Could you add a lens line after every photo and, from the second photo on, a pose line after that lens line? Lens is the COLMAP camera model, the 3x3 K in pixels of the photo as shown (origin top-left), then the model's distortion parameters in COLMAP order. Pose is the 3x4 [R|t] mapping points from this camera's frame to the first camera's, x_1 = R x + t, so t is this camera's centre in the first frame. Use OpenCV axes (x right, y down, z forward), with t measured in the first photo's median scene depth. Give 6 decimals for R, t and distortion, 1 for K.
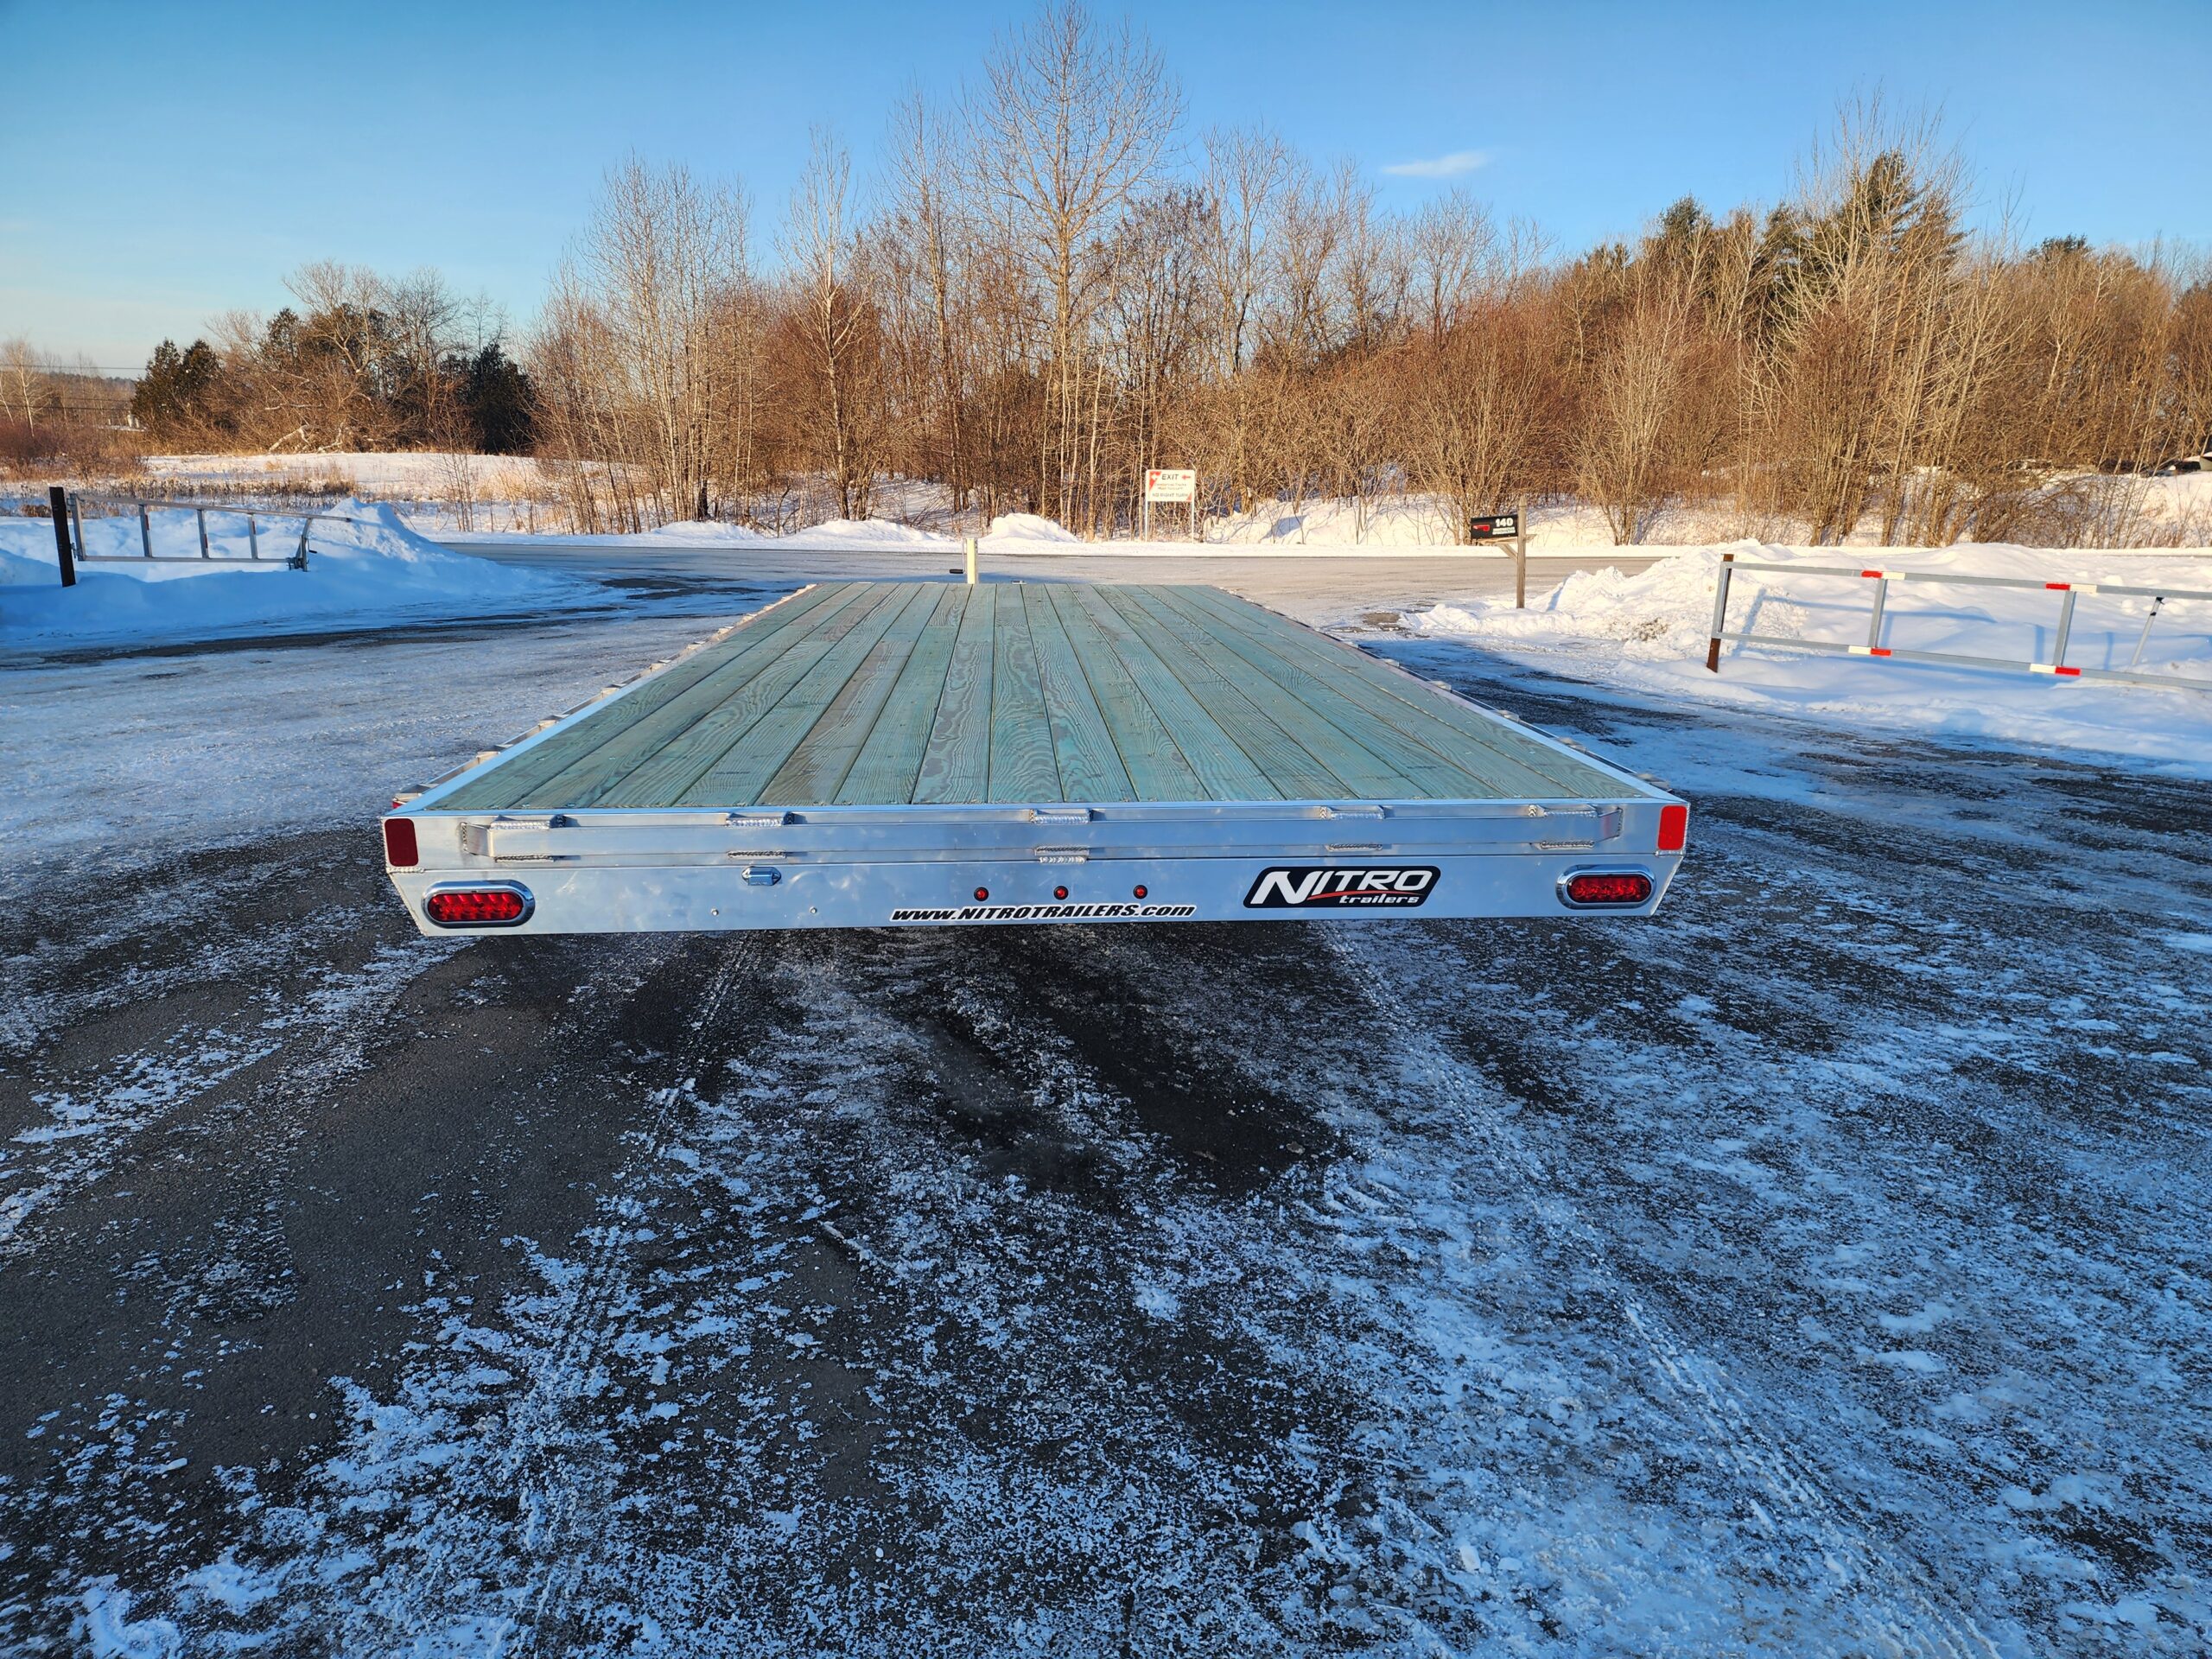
lens RADIAL K [[1510.3, 0, 1149.0], [0, 1510.3, 848.8], [0, 0, 1]] dist [0.077736, -0.068736]
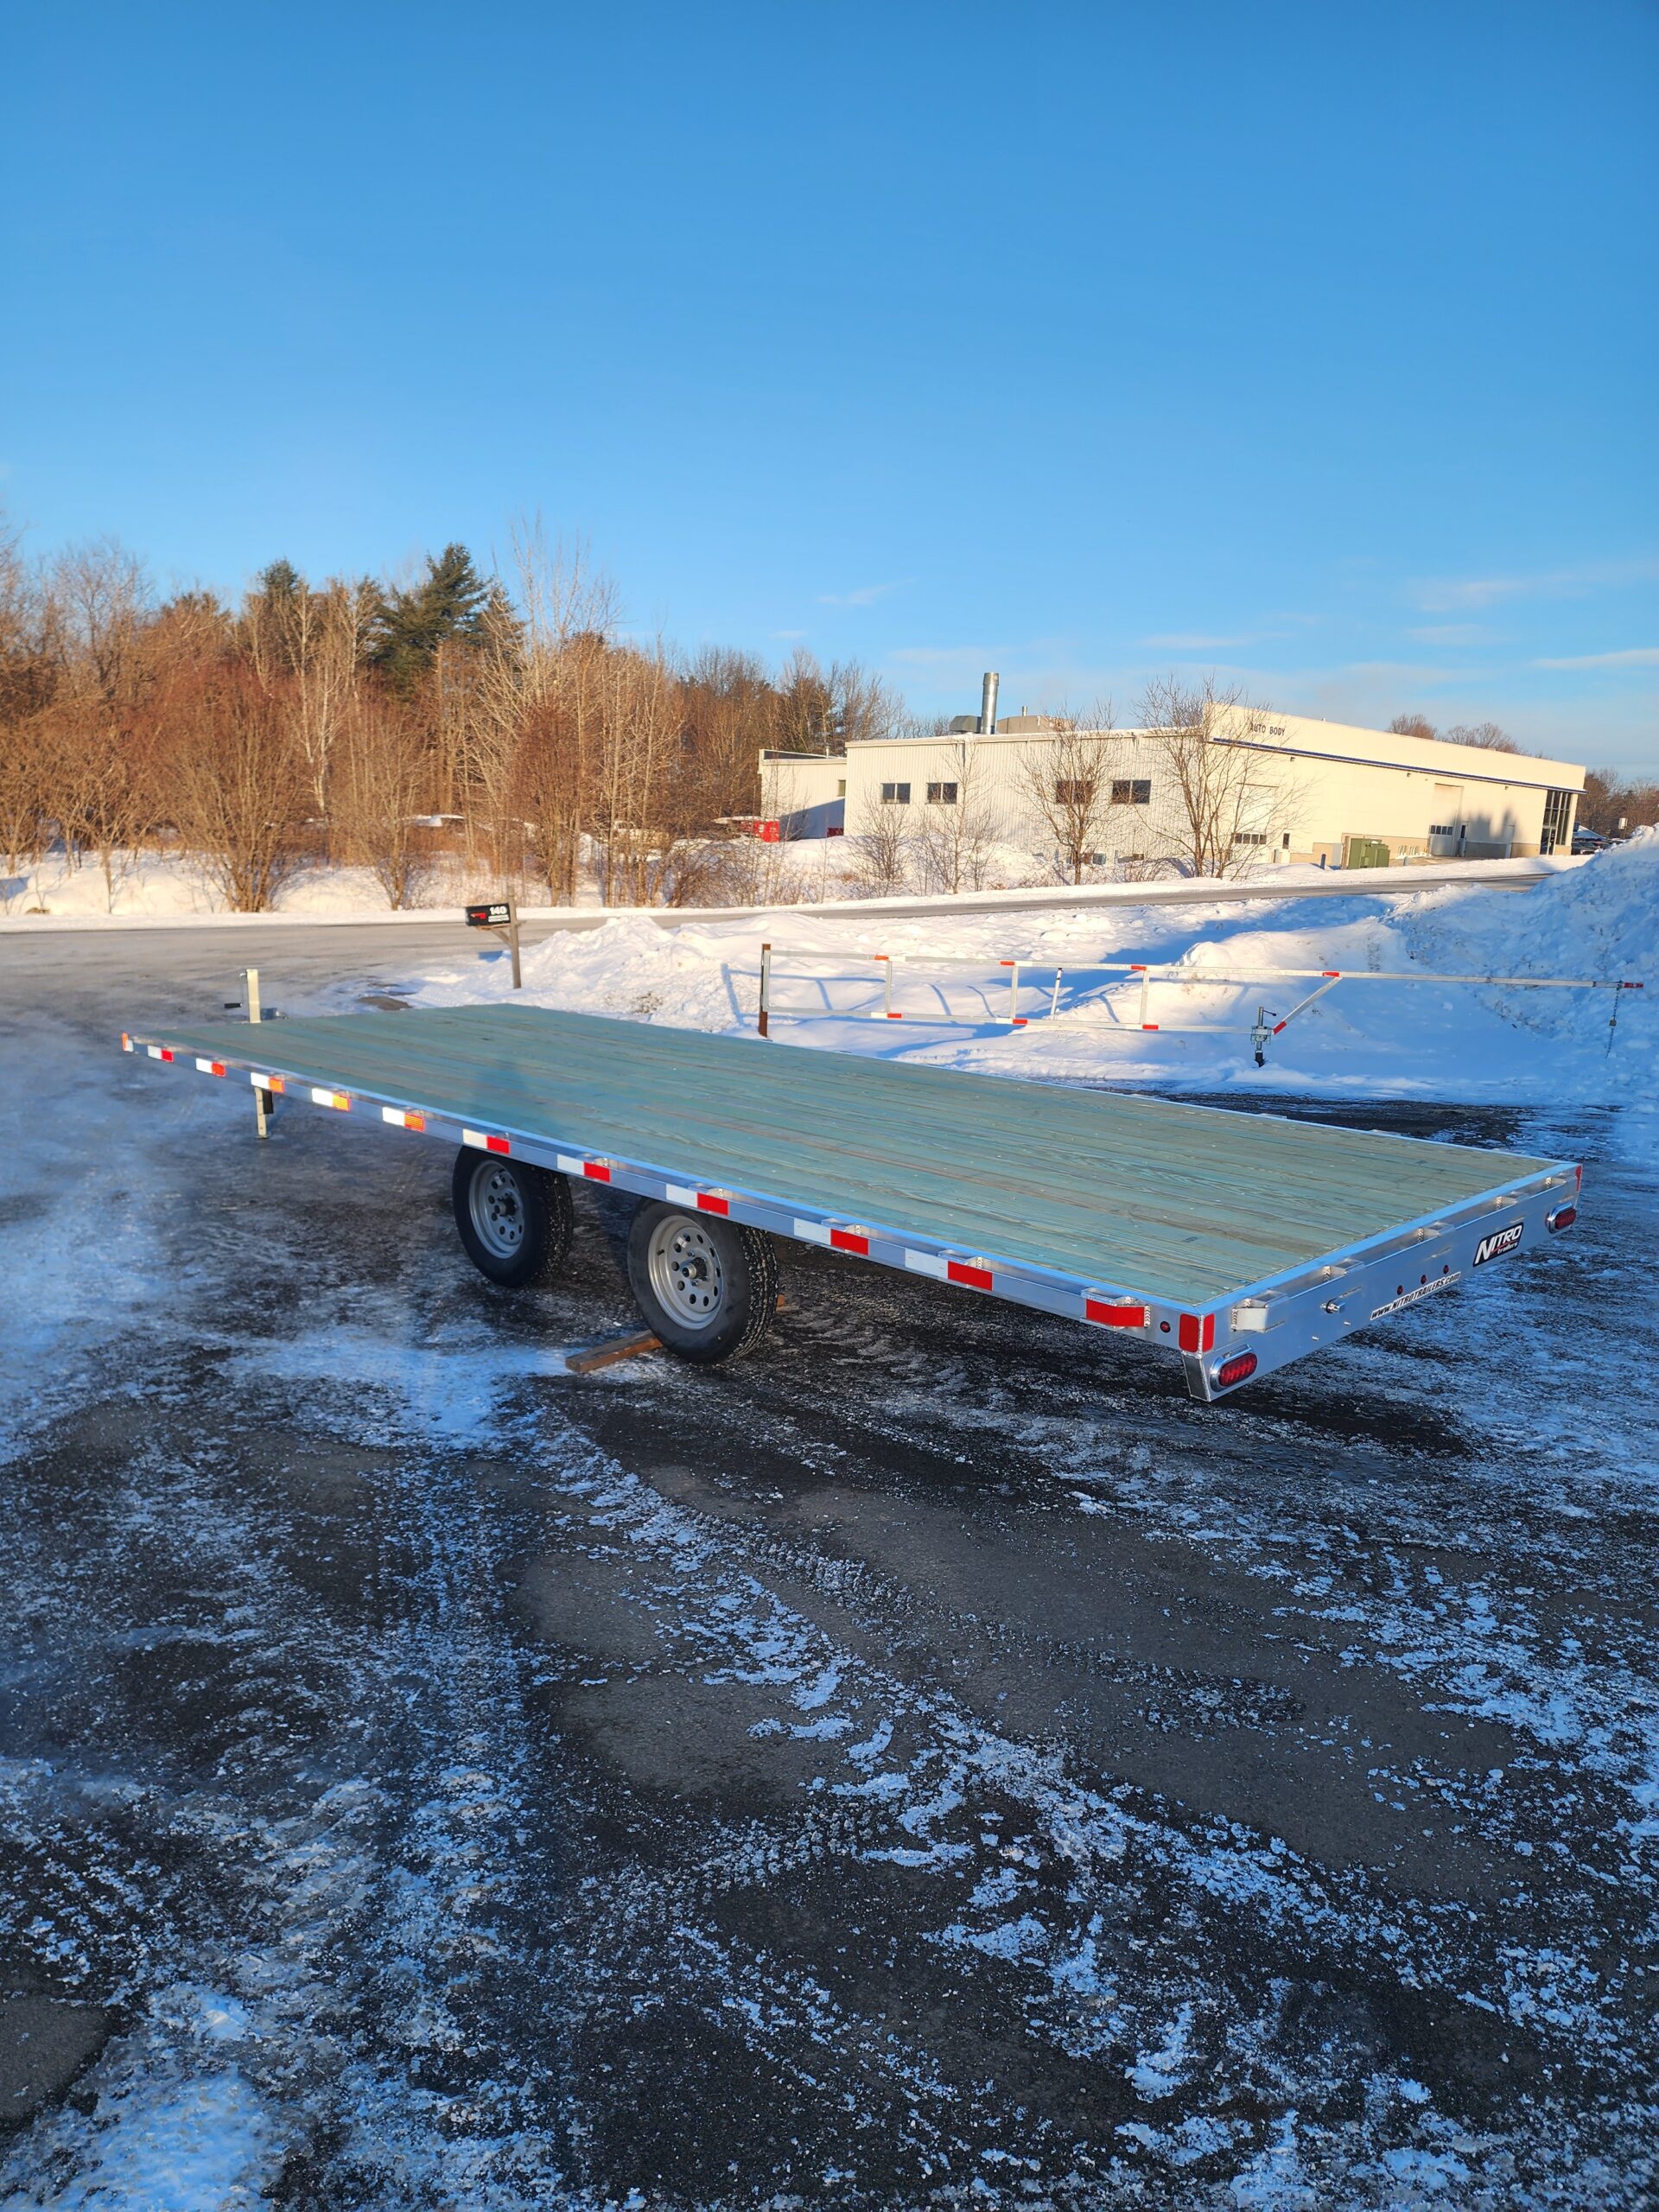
lens RADIAL K [[1510.3, 0, 826.7], [0, 1510.3, 1101.6], [0, 0, 1]] dist [0.077736, -0.068736]
pose [[0.756165, -0.113755, 0.644418, -1.163583], [0.146121, 0.989262, 0.003170, -0.188990], [-0.637859, 0.091766, 0.764667, 0.144306]]
